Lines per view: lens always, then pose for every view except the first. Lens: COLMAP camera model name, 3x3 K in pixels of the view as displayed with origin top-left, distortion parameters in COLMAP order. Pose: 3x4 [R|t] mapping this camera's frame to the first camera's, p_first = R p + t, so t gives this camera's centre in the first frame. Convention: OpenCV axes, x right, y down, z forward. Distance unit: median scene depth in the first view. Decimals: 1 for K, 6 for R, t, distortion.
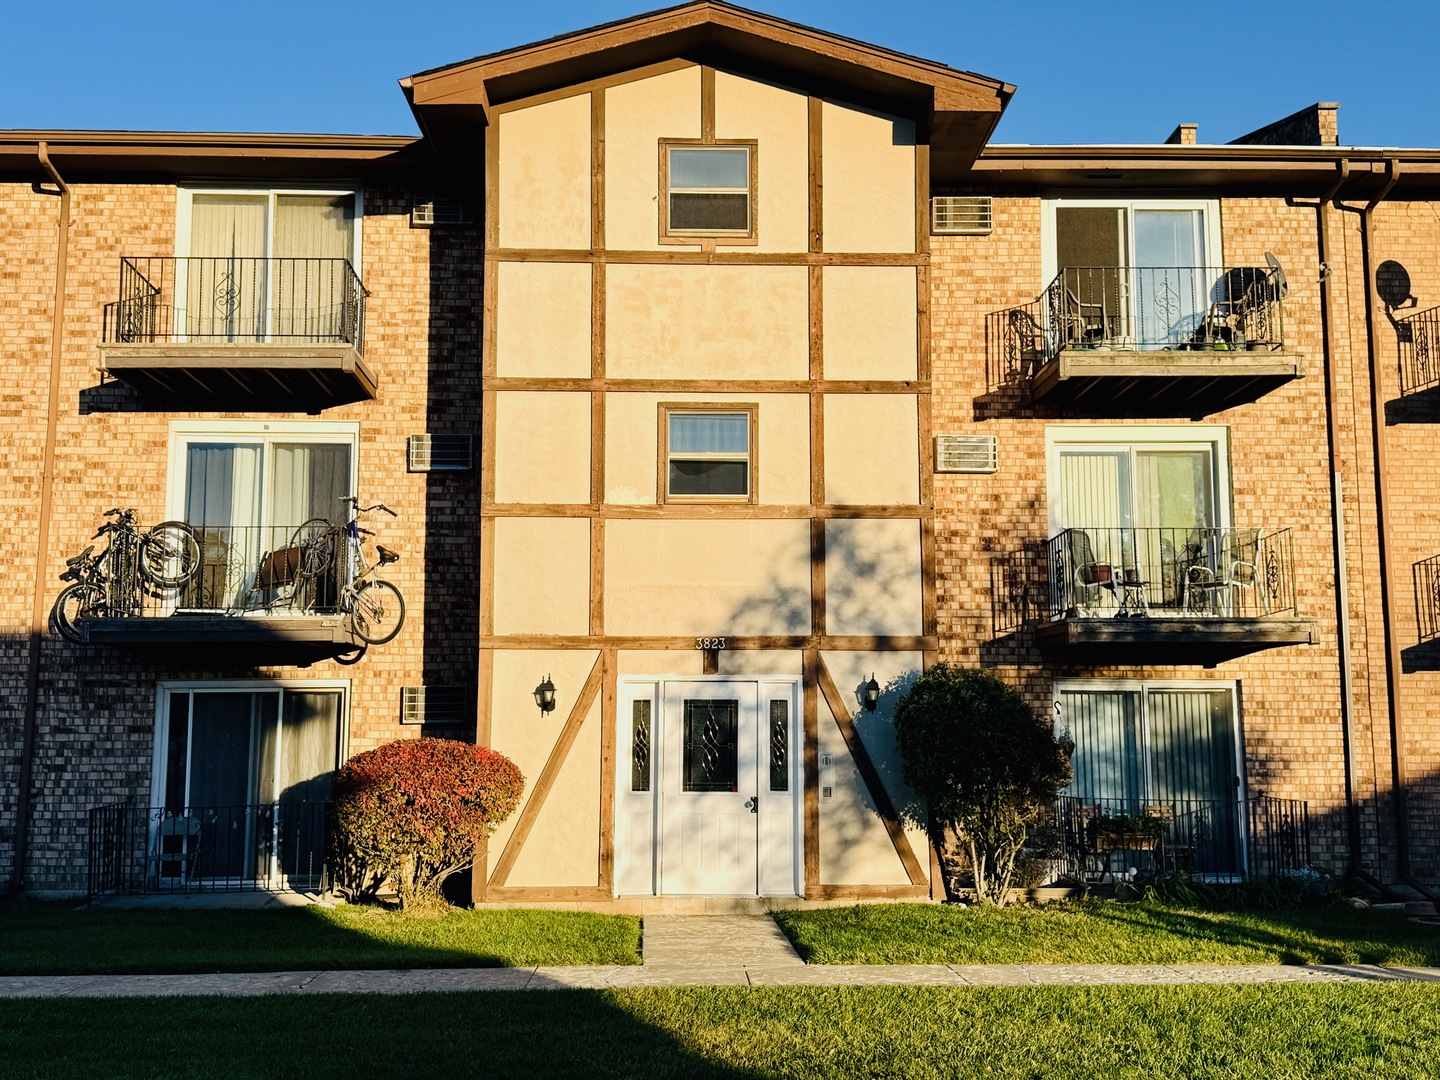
lens RADIAL K [[1489.2, 0, 720.0], [0, 1489.2, 540.0], [0, 0, 1]] dist [0.174310, -0.329914]
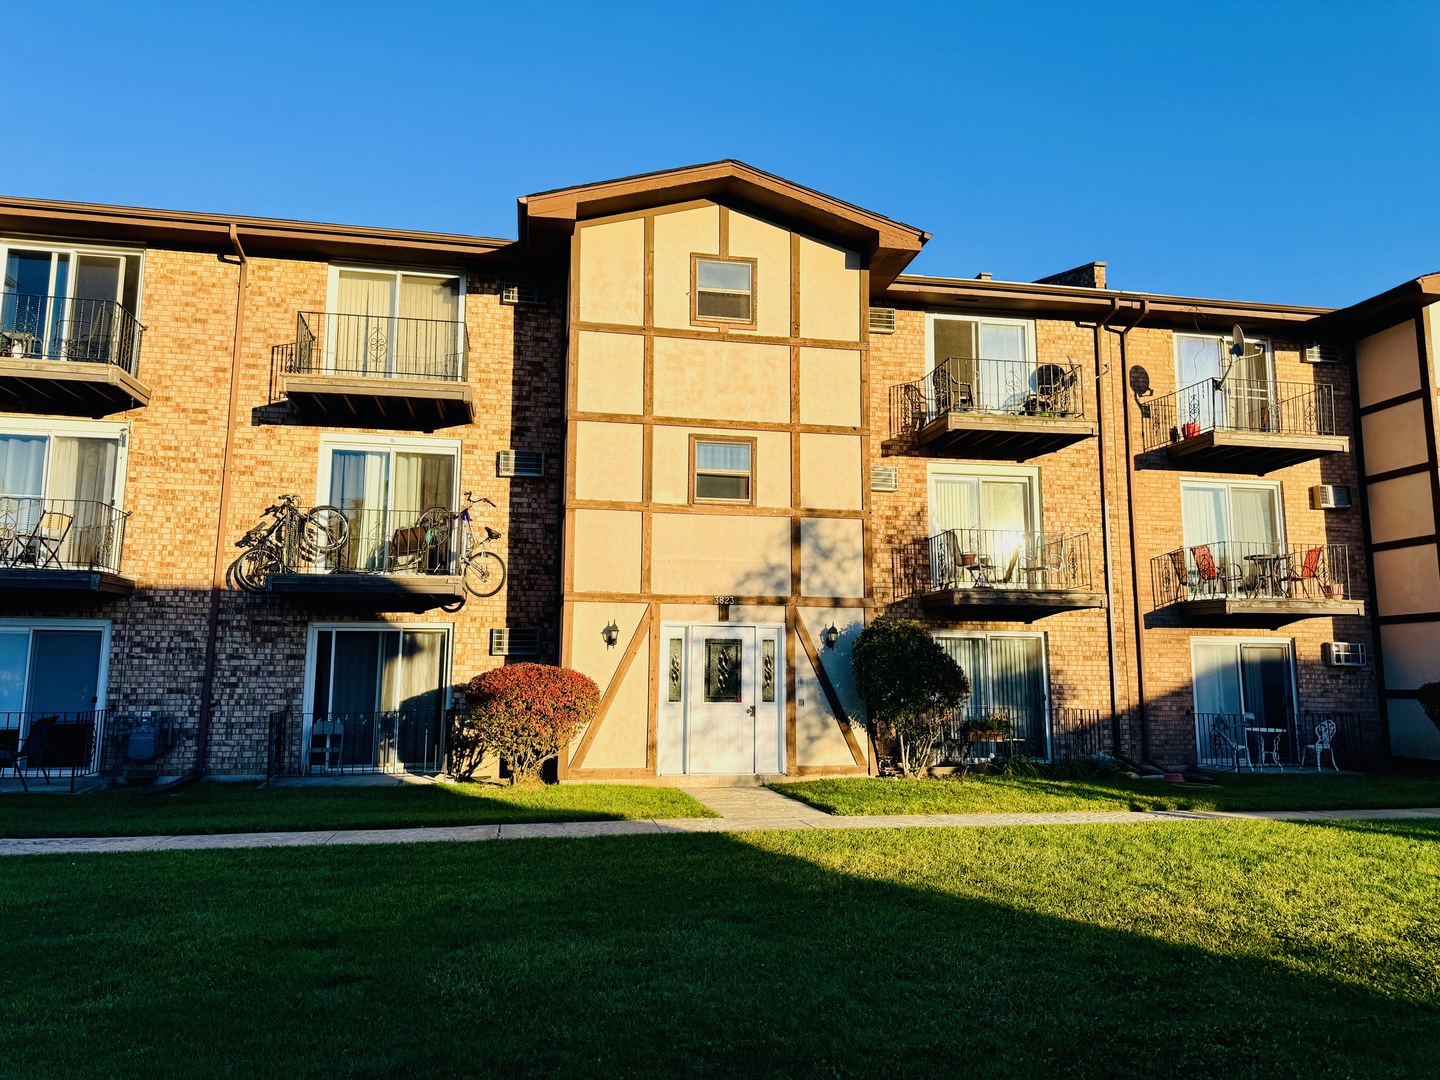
lens RADIAL K [[1012.3, 0, 717.0], [0, 1012.3, 535.8], [0, 0, 1]] dist [0.160030, -0.285149]
pose [[0.987350, 0.028007, 0.156060, -0.153938], [-0.026167, 0.999562, -0.013830, 0.018408], [-0.156379, 0.009572, 0.987651, 0.022051]]
